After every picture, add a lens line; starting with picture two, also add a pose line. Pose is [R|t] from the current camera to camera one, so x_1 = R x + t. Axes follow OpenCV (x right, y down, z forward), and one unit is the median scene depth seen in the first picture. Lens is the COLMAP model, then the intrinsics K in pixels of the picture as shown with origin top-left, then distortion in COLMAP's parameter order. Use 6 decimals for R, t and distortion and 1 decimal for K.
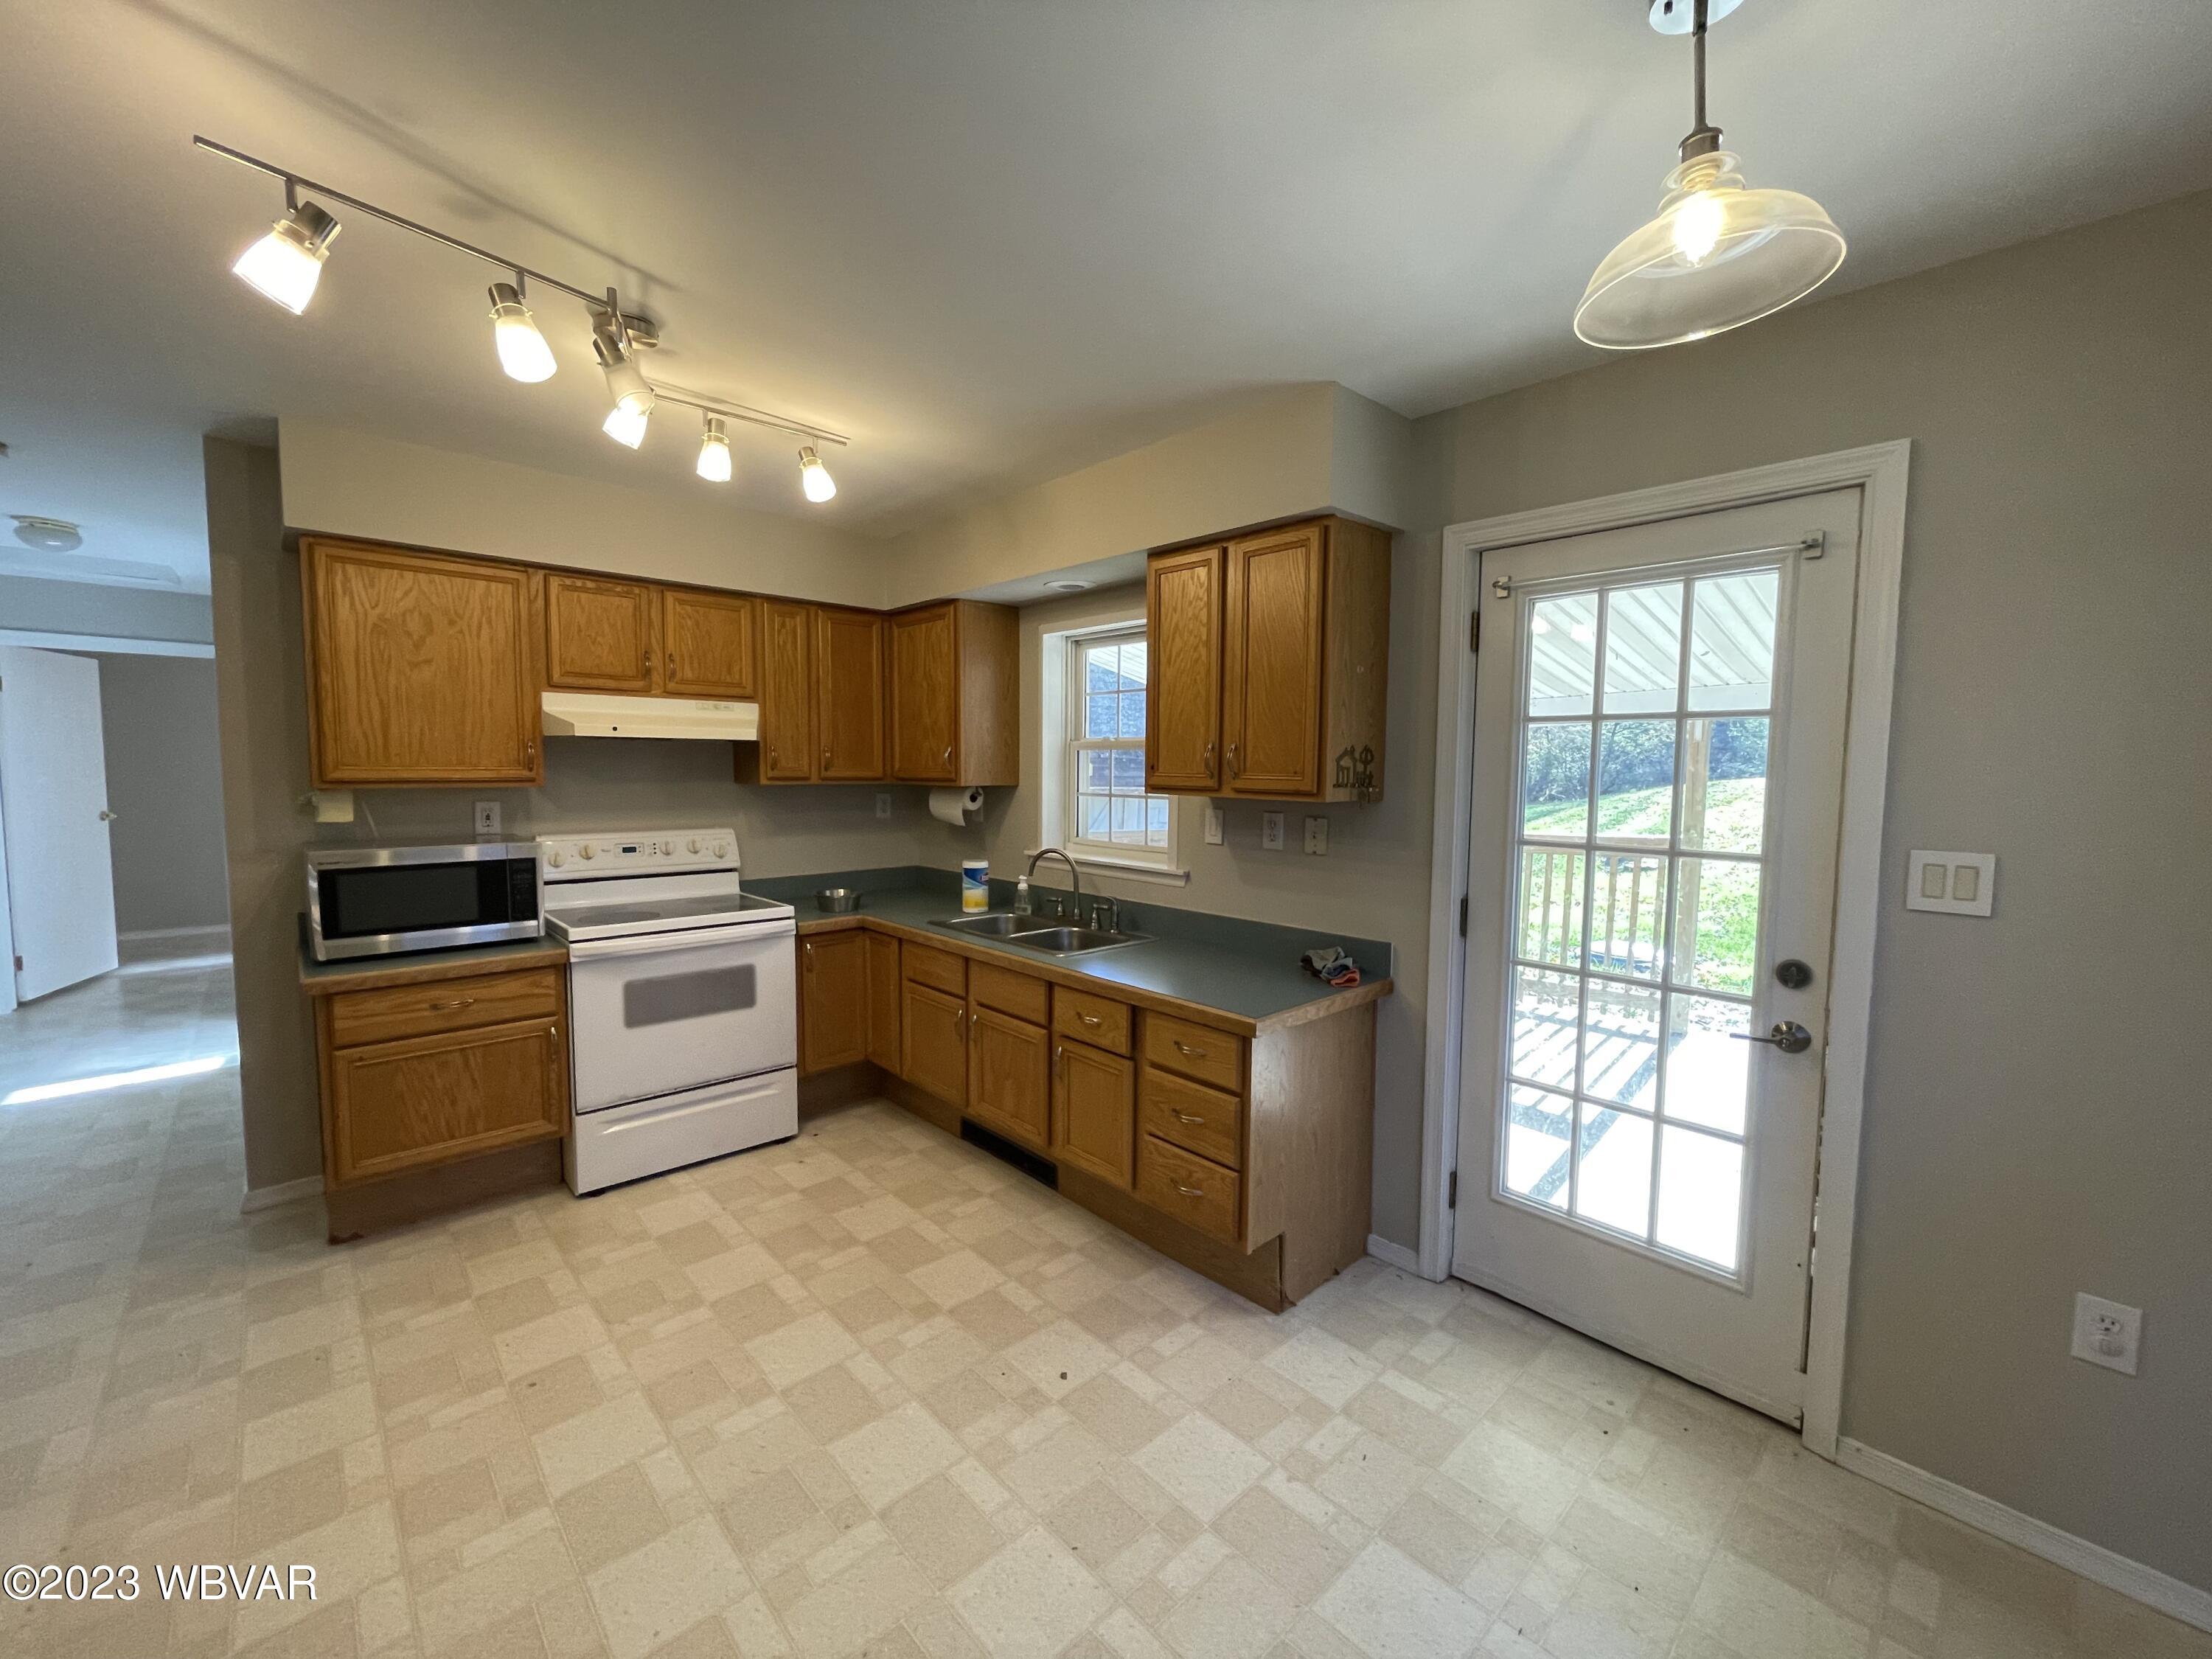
lens RADIAL K [[892.0, 0, 1105.8], [0, 892.0, 833.0], [0, 0, 1]] dist [0.001116, -0.000052]
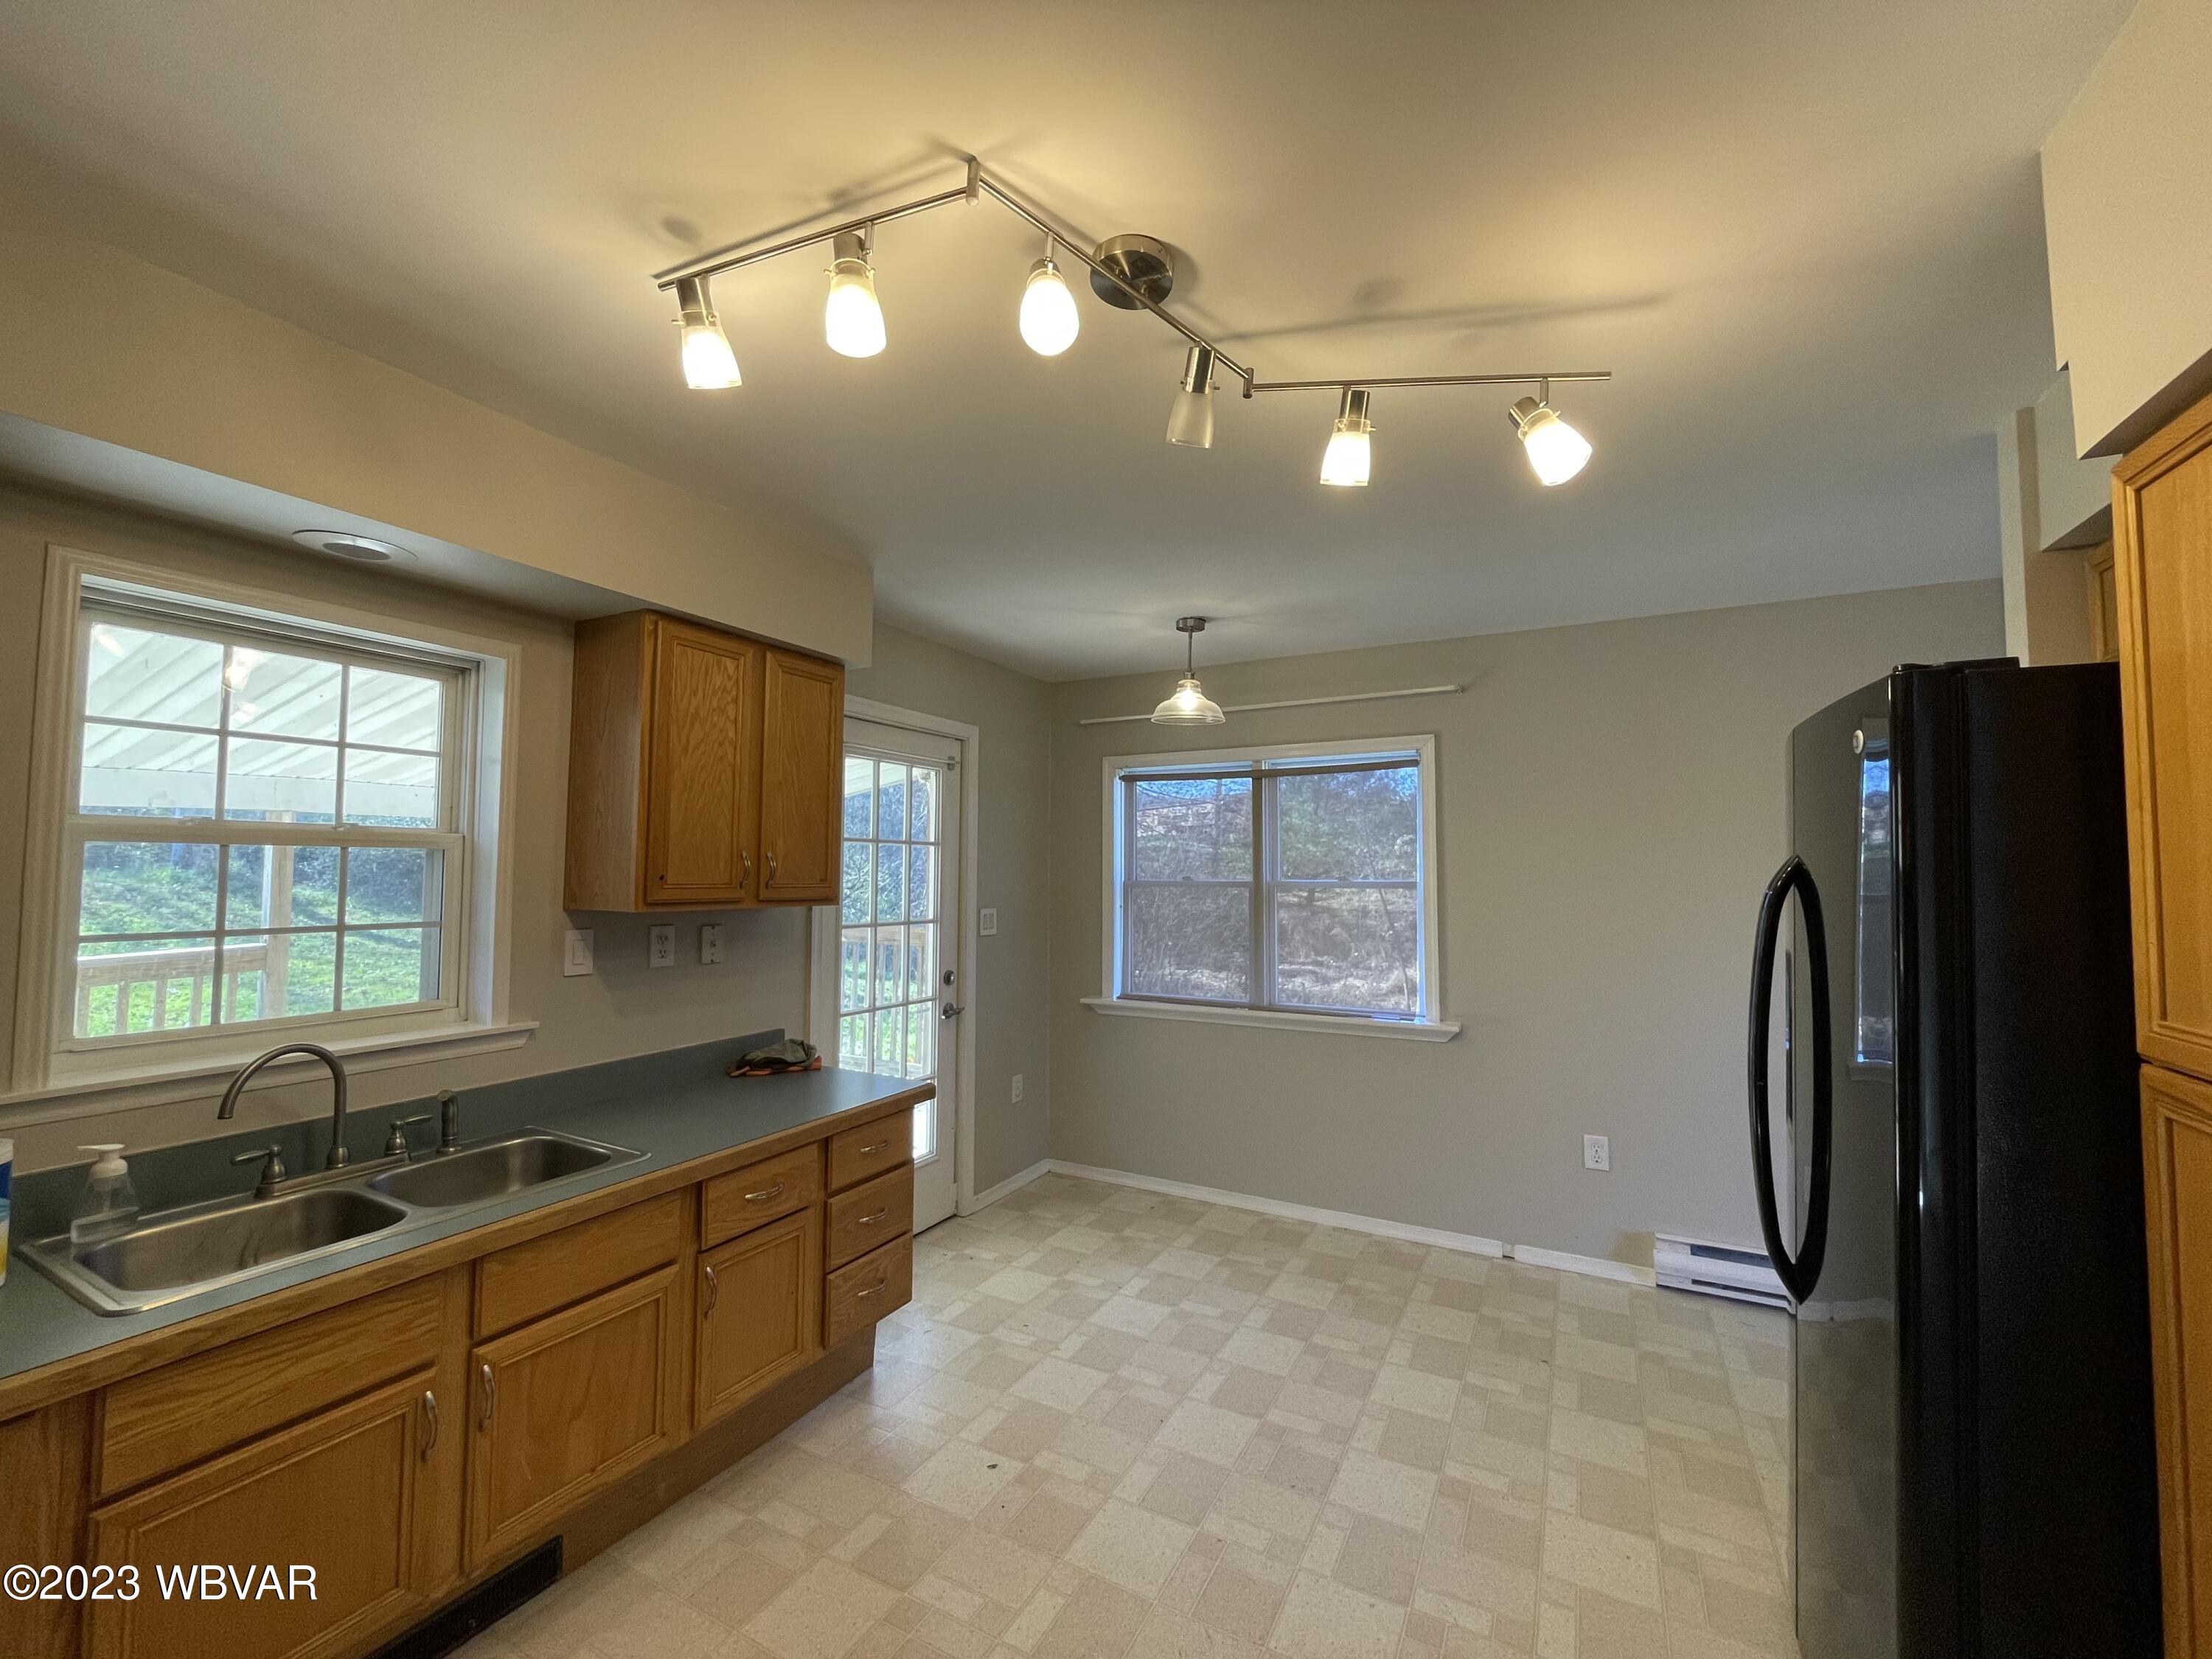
lens RADIAL K [[892.0, 0, 1107.8], [0, 892.0, 832.2], [0, 0, 1]] dist [0.001116, -0.000052]
pose [[-0.320719, 0.029694, 0.946709, -0.919139], [0.061699, 0.998041, -0.010402, -0.090915], [-0.945163, 0.055075, -0.321923, 0.980303]]
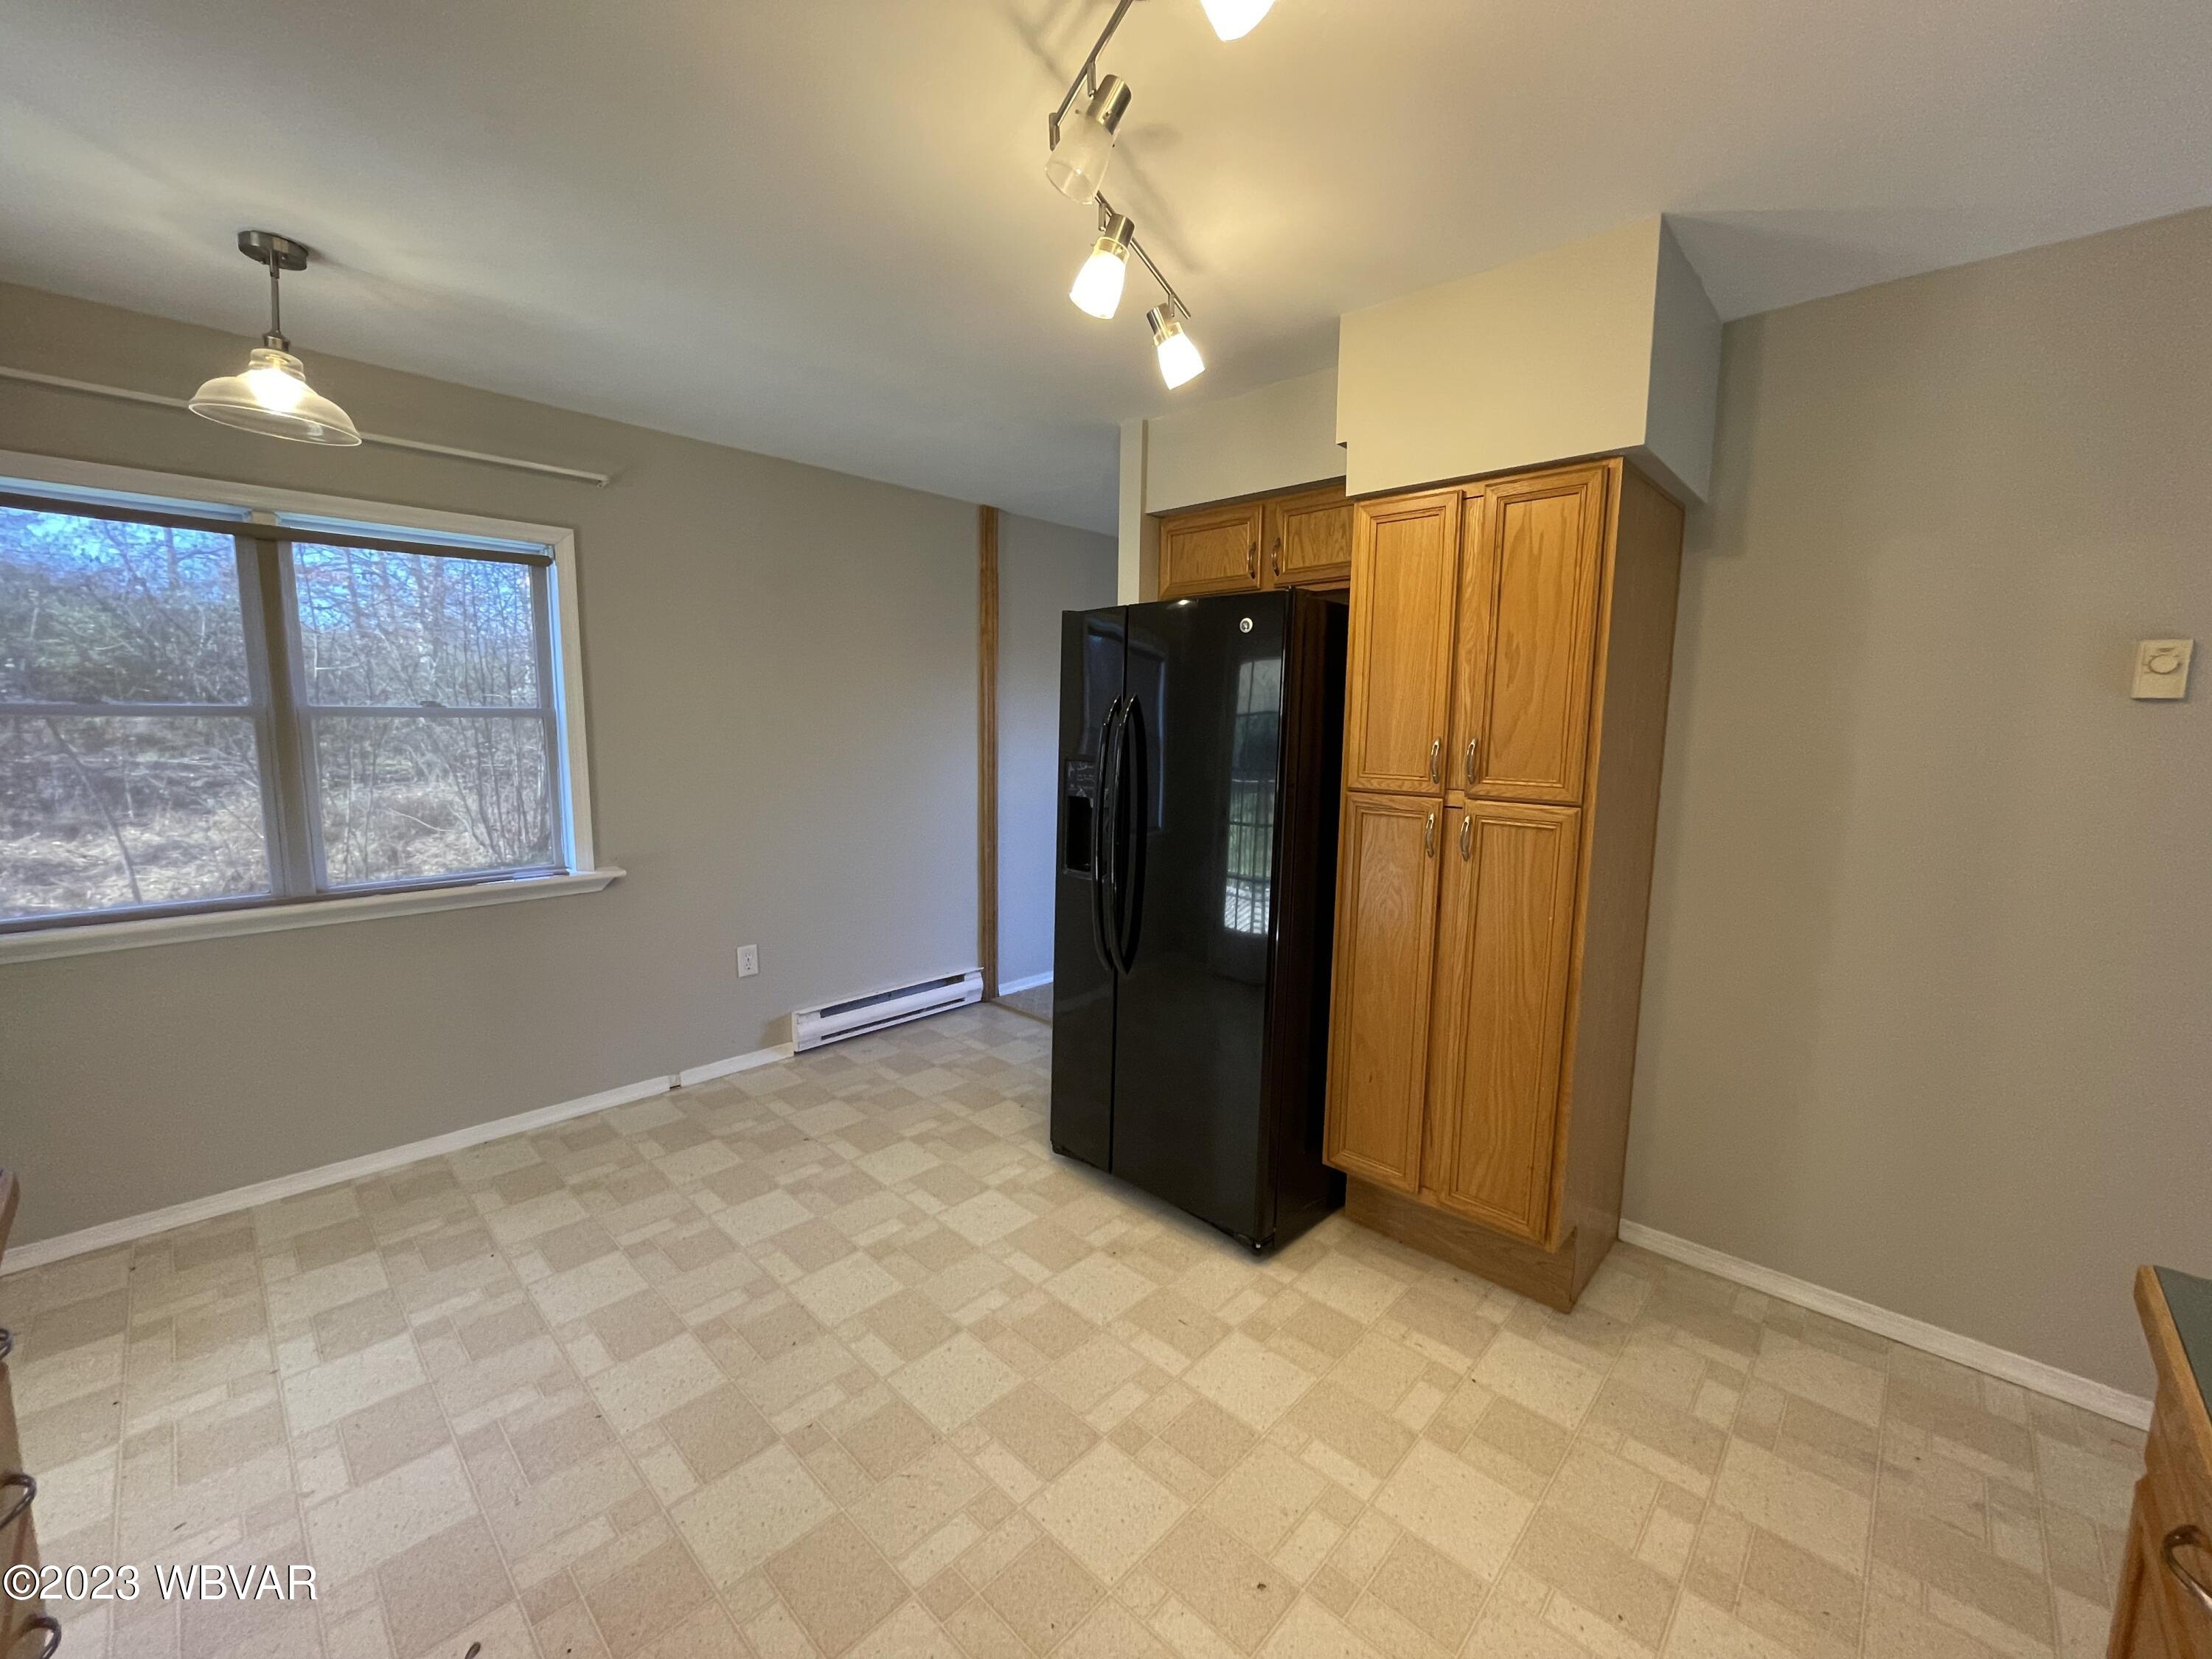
lens RADIAL K [[892.0, 0, 1105.7], [0, 892.0, 829.3], [0, 0, 1]] dist [0.001116, -0.000052]
pose [[-0.998339, -0.018839, -0.054449, -0.388234], [-0.029190, 0.980156, 0.196069, -0.093071], [0.049675, 0.197332, -0.979077, 1.287411]]
